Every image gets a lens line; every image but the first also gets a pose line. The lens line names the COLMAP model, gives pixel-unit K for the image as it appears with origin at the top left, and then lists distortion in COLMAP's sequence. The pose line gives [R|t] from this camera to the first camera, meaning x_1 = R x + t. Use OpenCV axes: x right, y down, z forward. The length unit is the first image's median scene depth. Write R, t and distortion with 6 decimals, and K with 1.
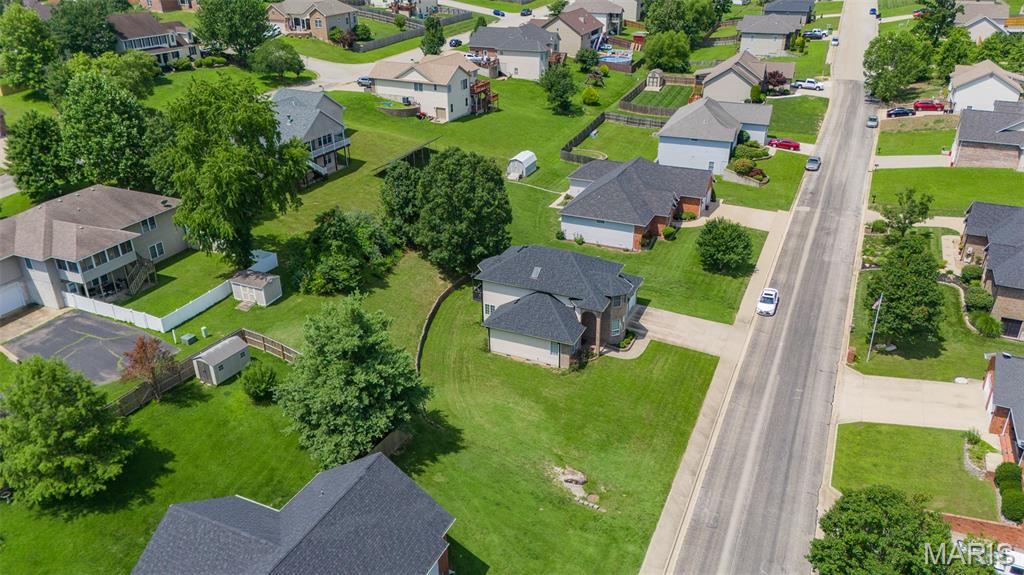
lens RADIAL K [[748.5, 0, 512.0], [0, 748.5, 287.5], [0, 0, 1]] dist [0.072720, -0.069800]
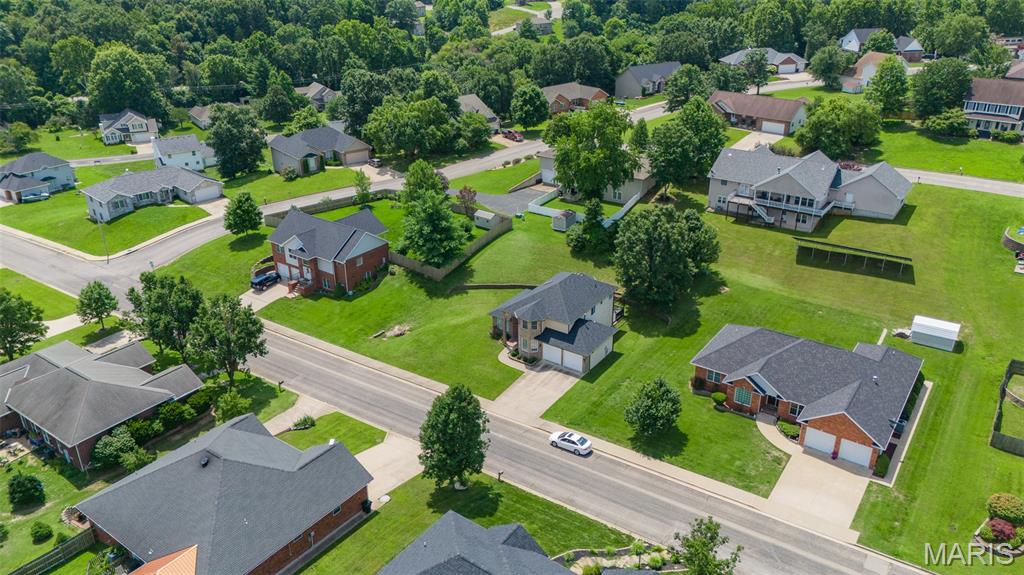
lens RADIAL K [[748.5, 0, 512.0], [0, 748.5, 287.5], [0, 0, 1]] dist [0.072720, -0.069800]
pose [[-0.191025, 0.420215, -0.887090, 0.843733], [-0.423082, 0.780229, 0.460701, -0.411023], [0.885726, 0.463317, 0.028742, 0.615177]]
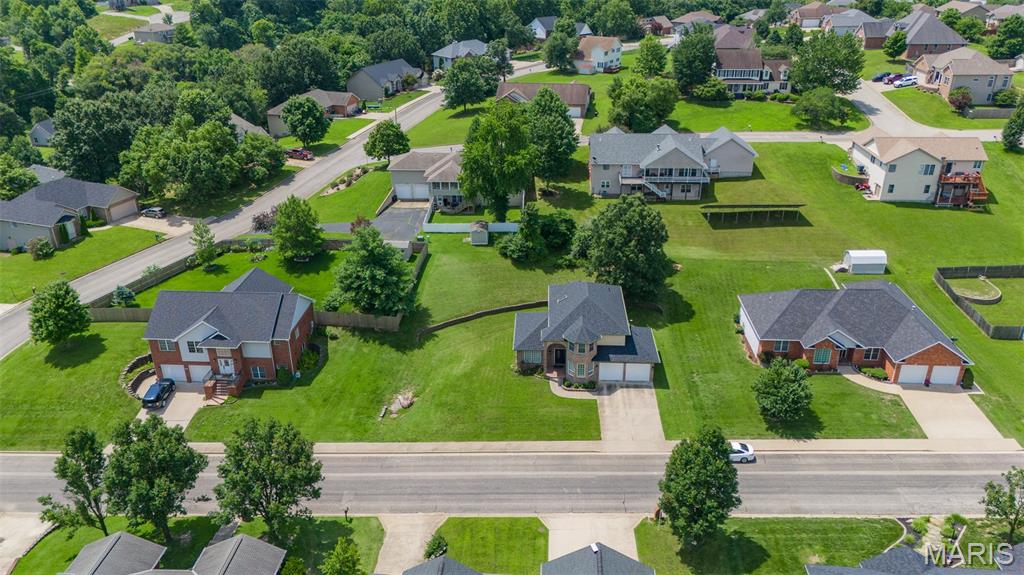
lens RADIAL K [[748.5, 0, 512.0], [0, 748.5, 287.5], [0, 0, 1]] dist [0.072720, -0.069800]
pose [[0.362582, 0.398290, -0.842555, 0.697355], [-0.402476, 0.882342, 0.243898, -0.204492], [0.840564, 0.250675, 0.480223, 0.227770]]
